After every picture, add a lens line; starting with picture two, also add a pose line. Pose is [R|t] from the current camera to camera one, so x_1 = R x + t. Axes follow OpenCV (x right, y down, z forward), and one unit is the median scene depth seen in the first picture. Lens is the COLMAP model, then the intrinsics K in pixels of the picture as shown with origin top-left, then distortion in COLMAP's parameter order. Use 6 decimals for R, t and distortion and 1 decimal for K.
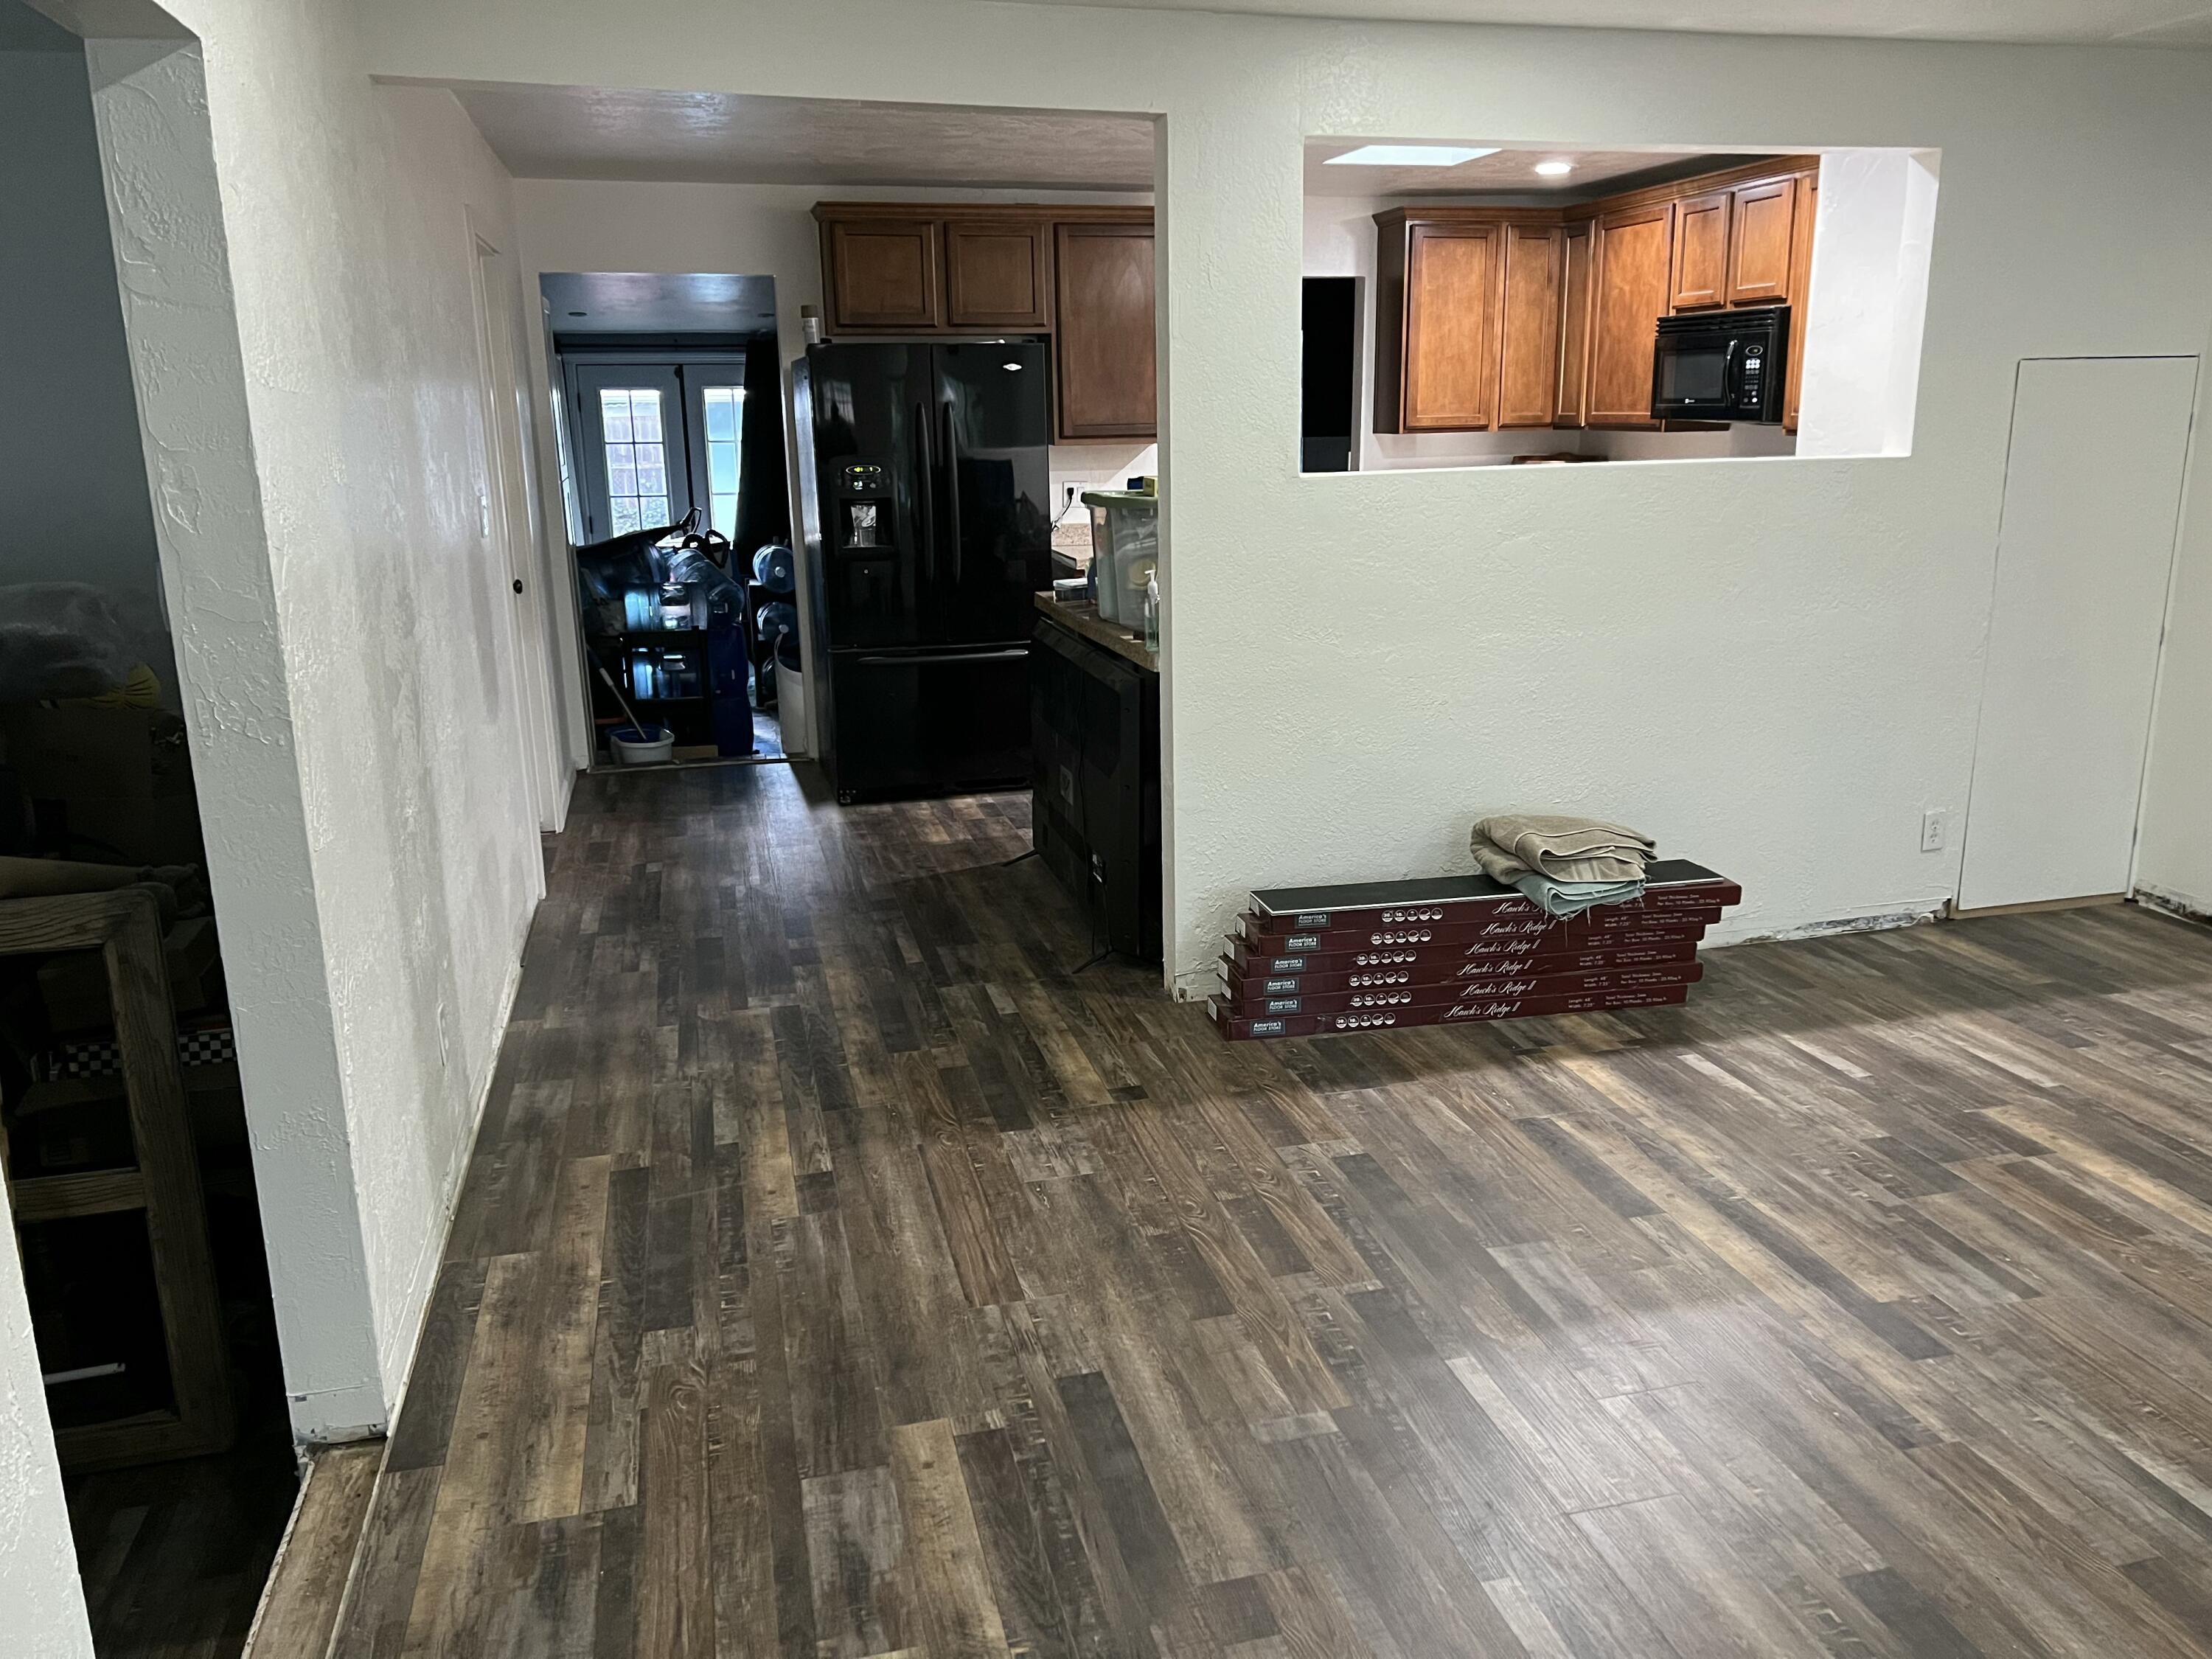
lens RADIAL K [[1657.1, 0, 1121.0], [0, 1657.1, 819.2], [0, 0, 1]] dist [0.045753, -0.048529]
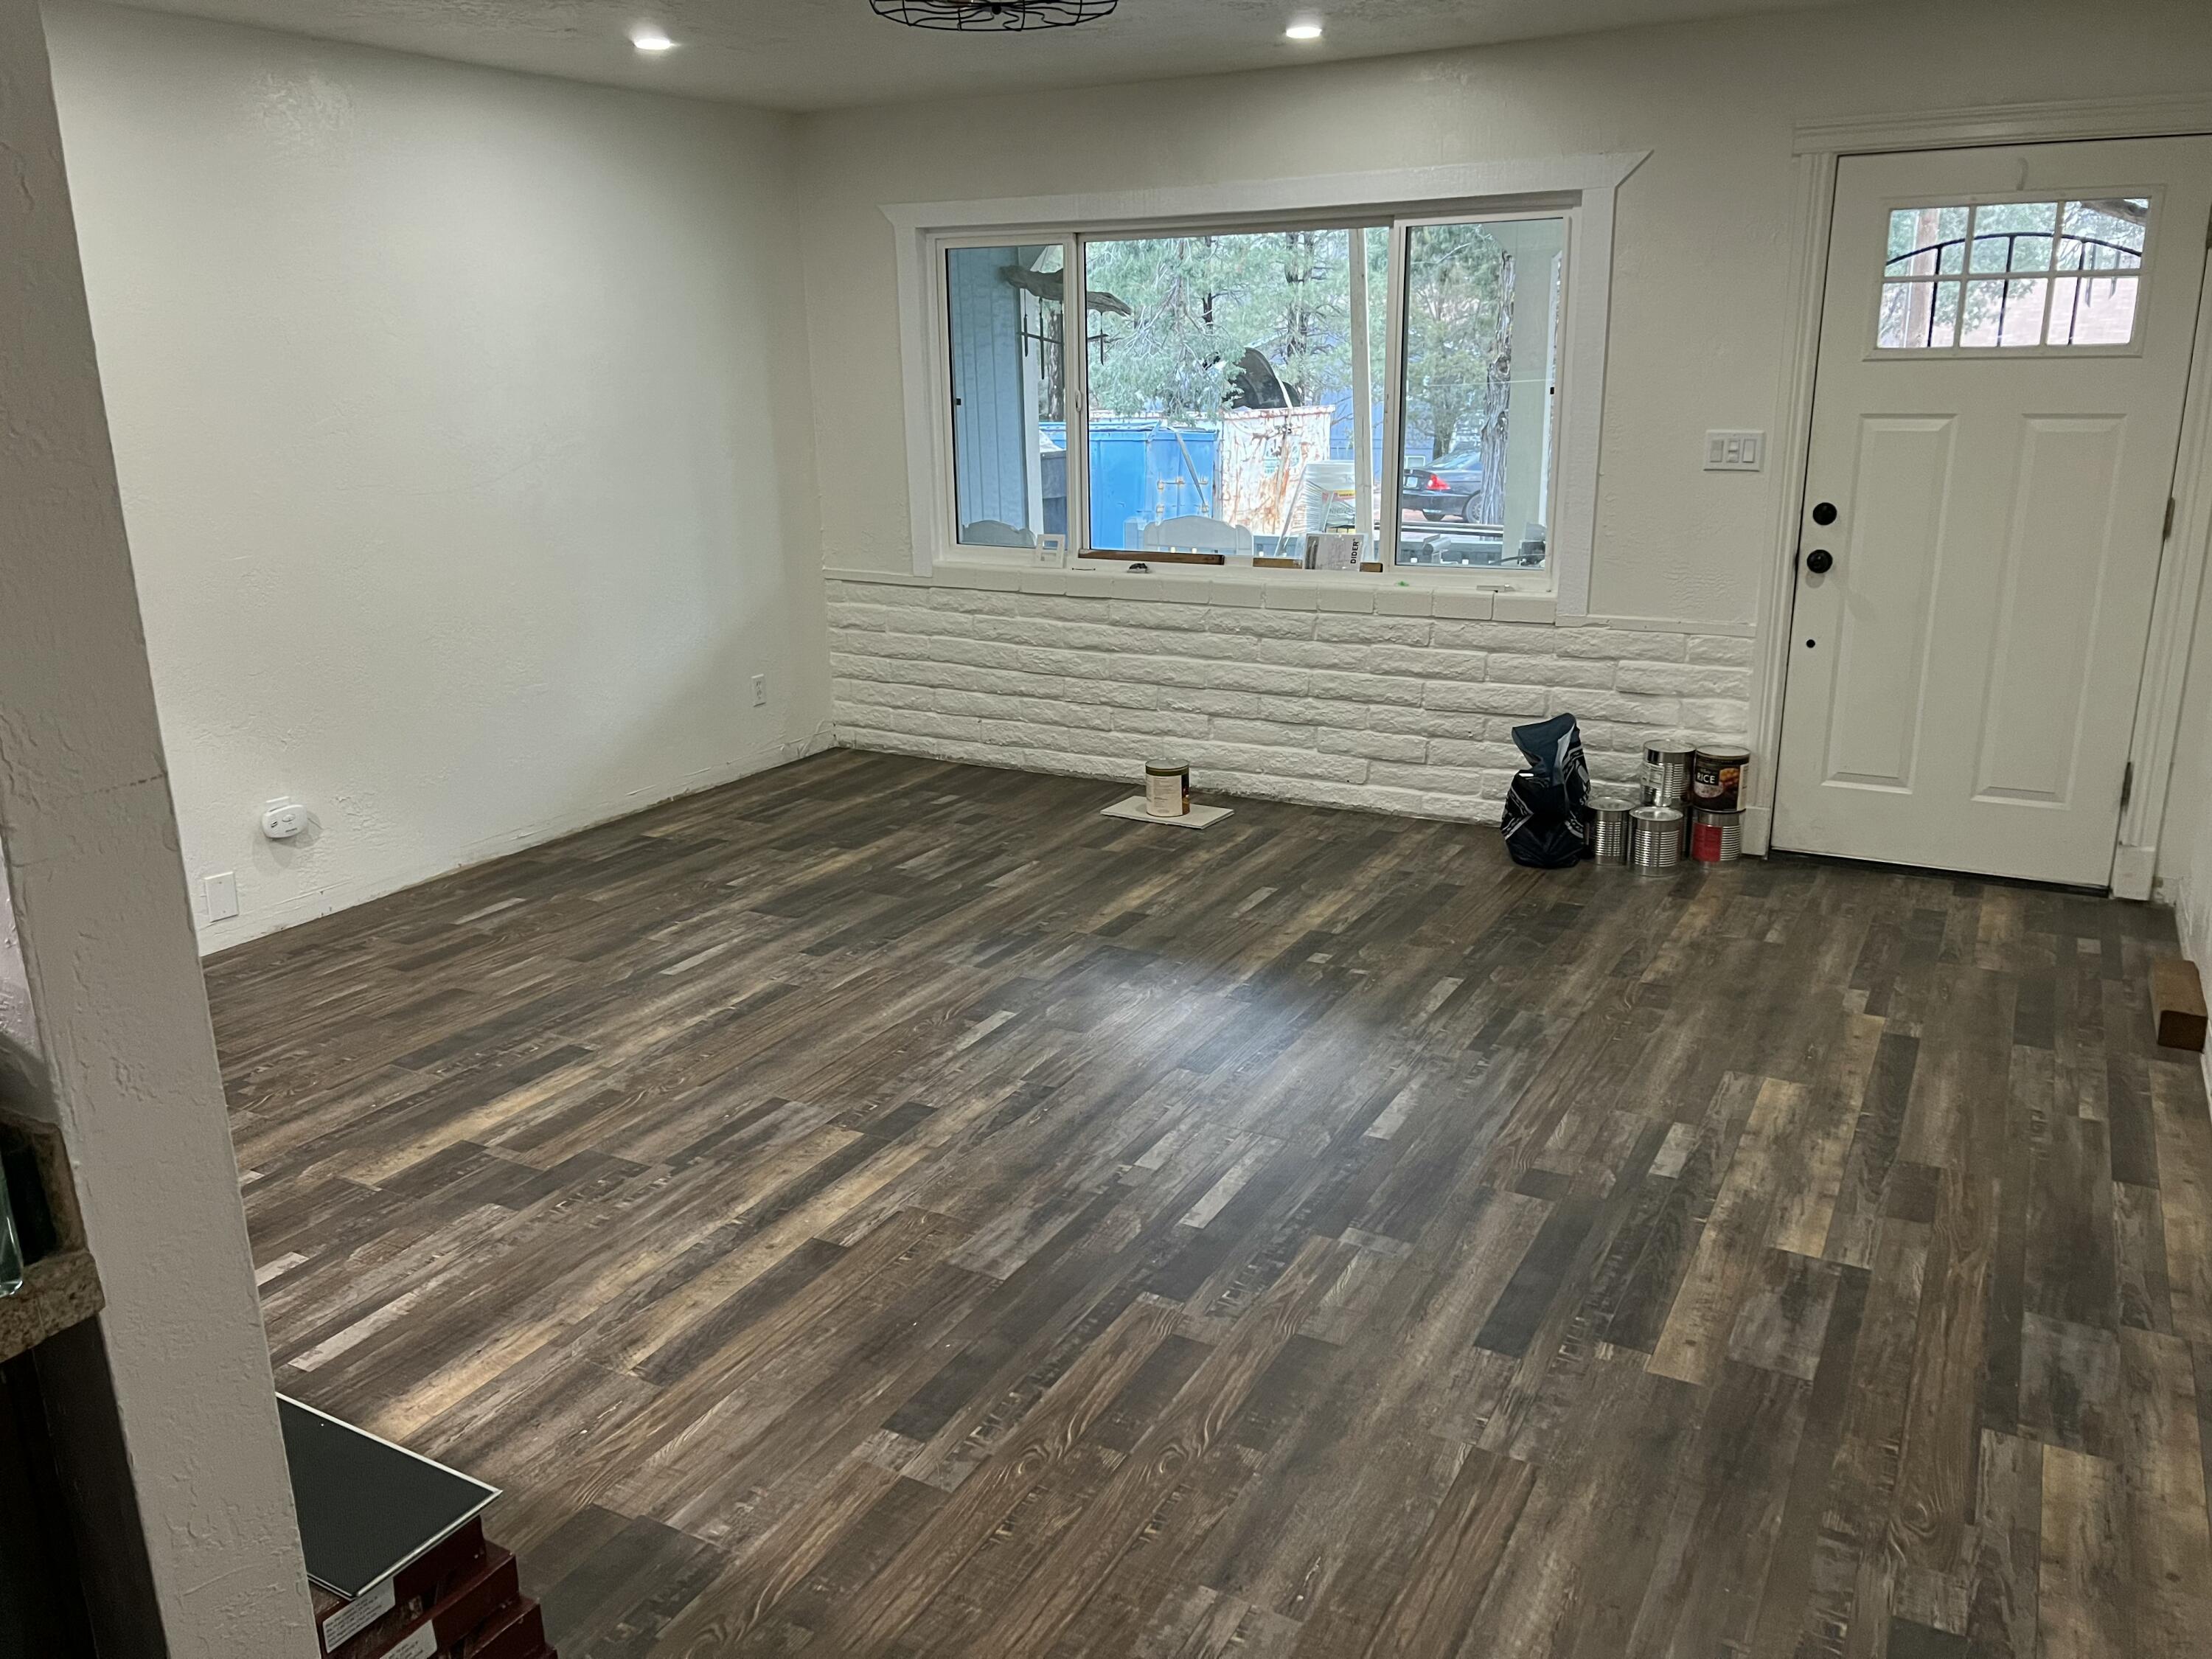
lens RADIAL K [[1657.1, 0, 1109.2], [0, 1657.1, 820.4], [0, 0, 1]] dist [0.045753, -0.048529]
pose [[-0.726690, -0.159511, 0.668190, -0.382521], [0.195333, 0.884542, 0.423592, -0.334312], [-0.658609, 0.438340, -0.611631, 1.316794]]
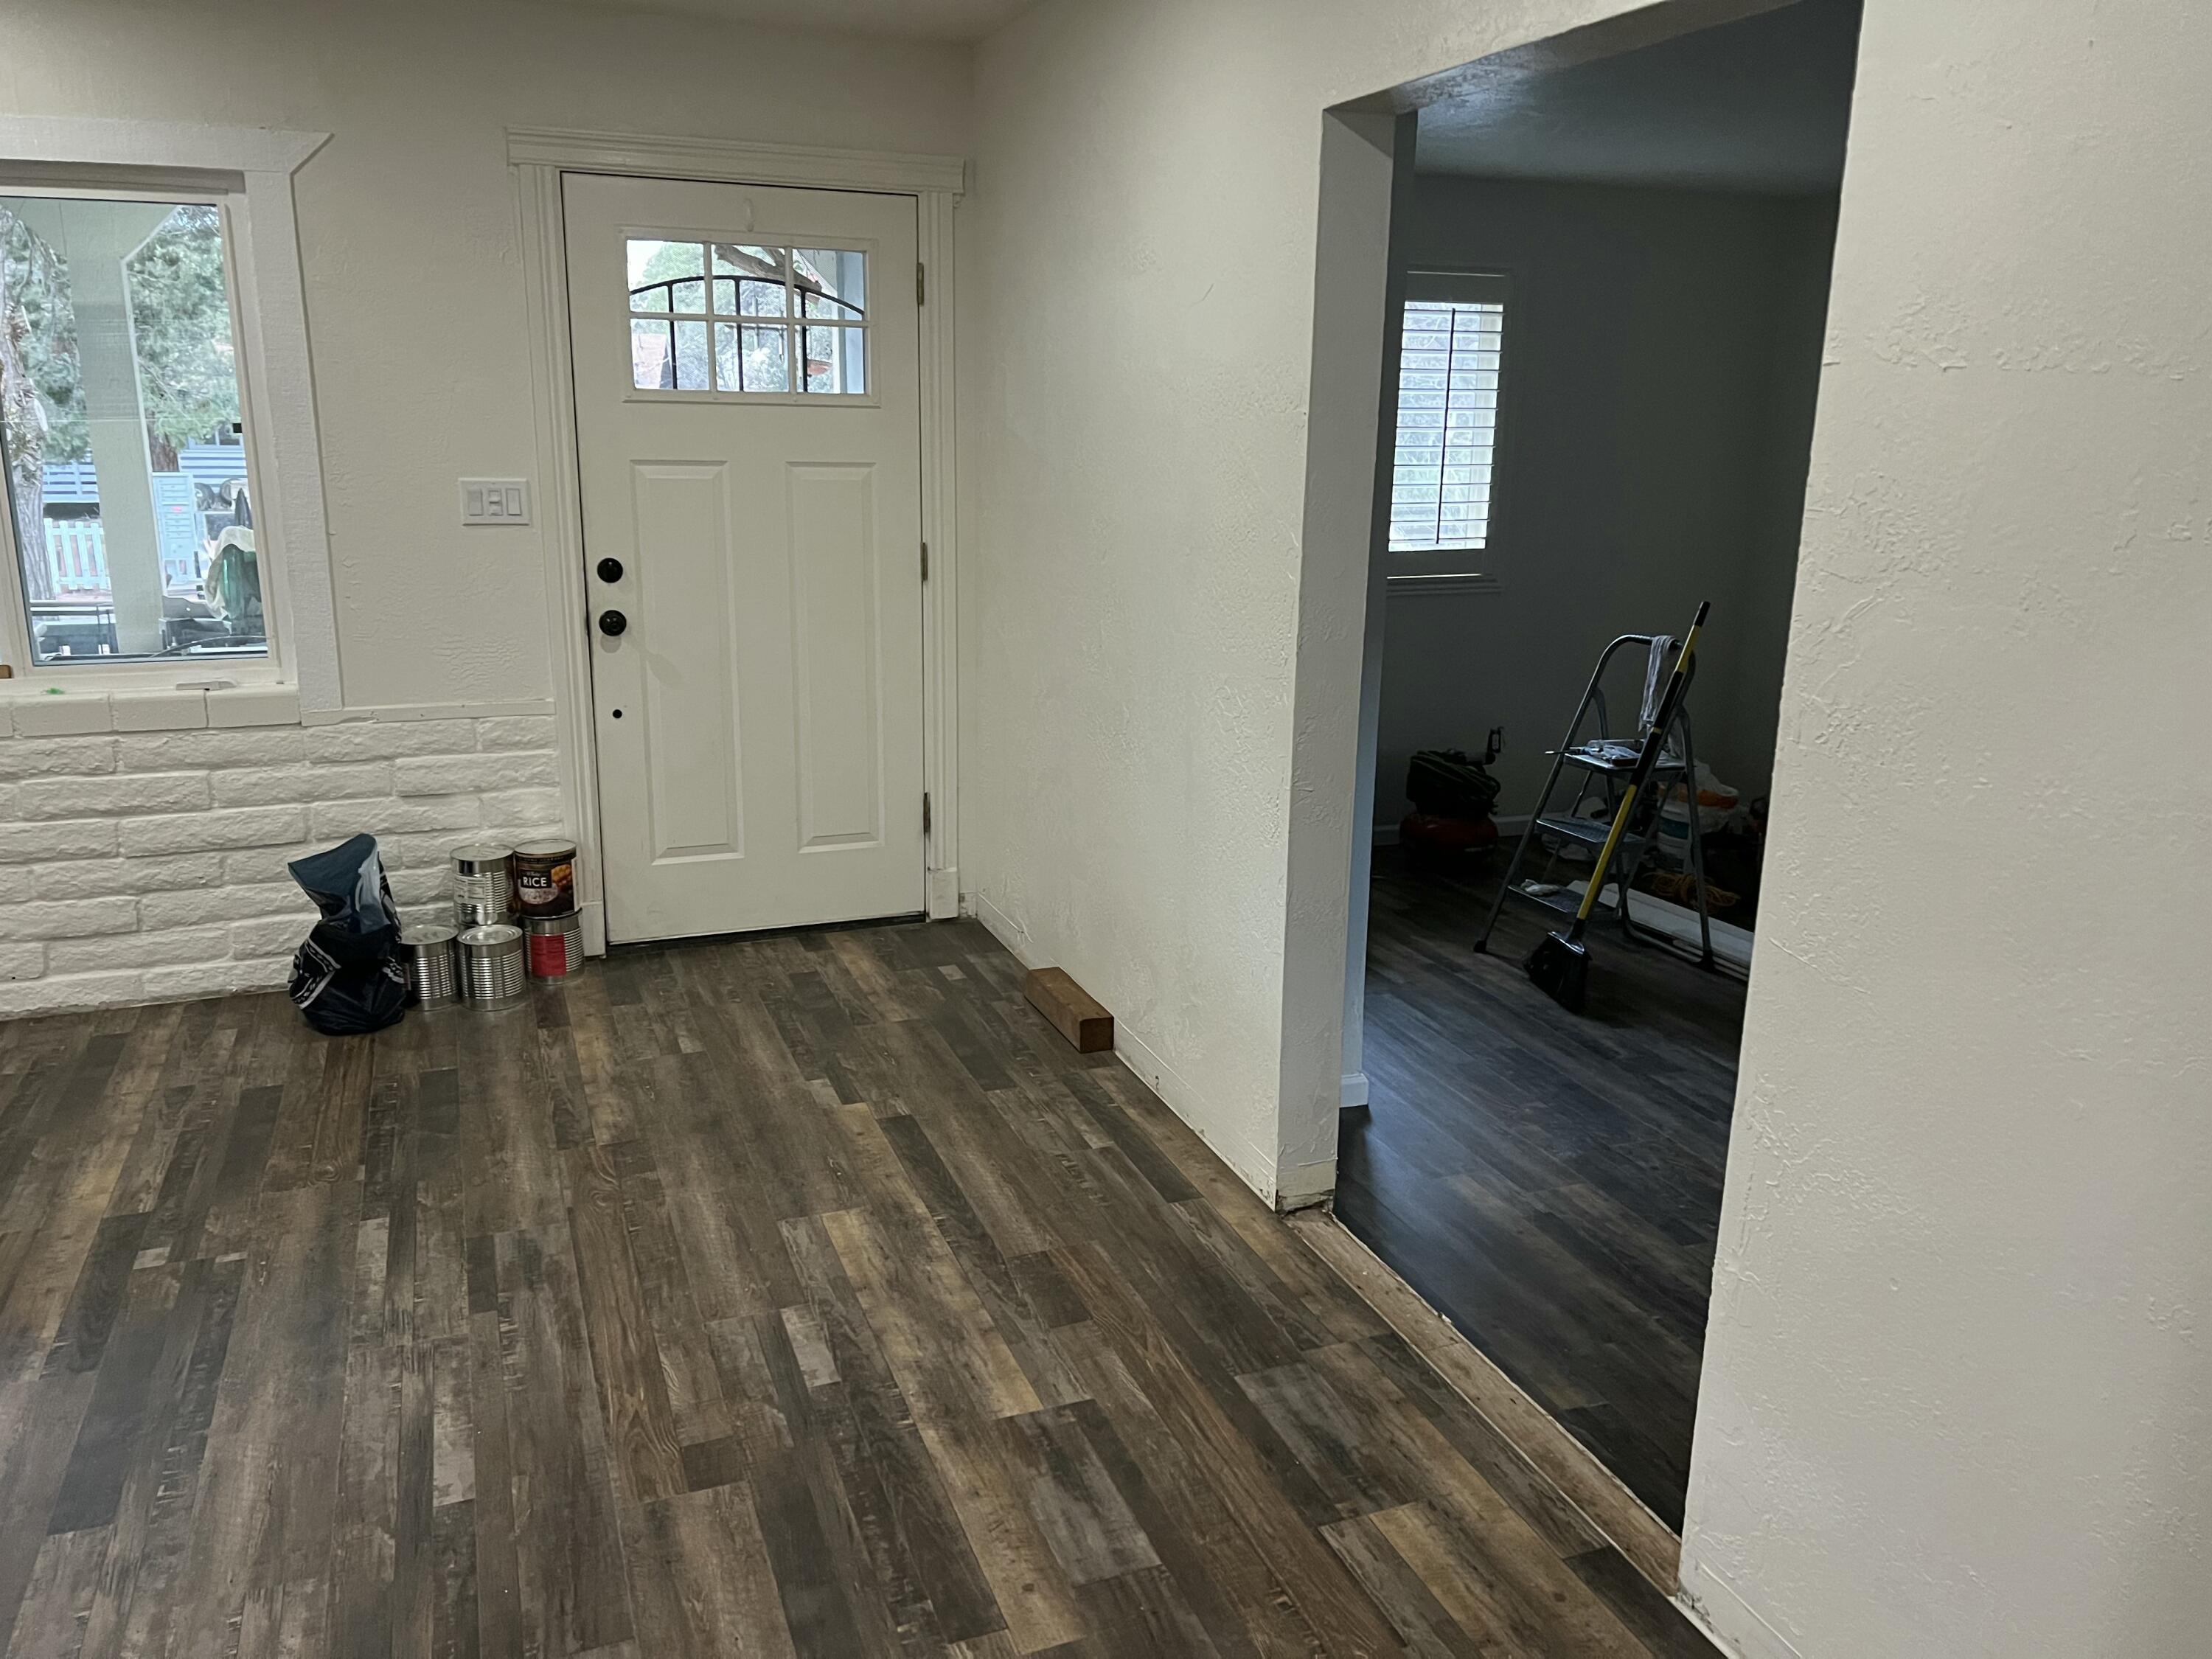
lens RADIAL K [[1657.1, 0, 1126.3], [0, 1657.1, 819.5], [0, 0, 1]] dist [0.045753, -0.048529]
pose [[-0.991235, 0.030279, -0.128592, -0.048781], [-0.034717, 0.879466, 0.474694, -0.295533], [0.127465, 0.474998, -0.870707, 1.182912]]
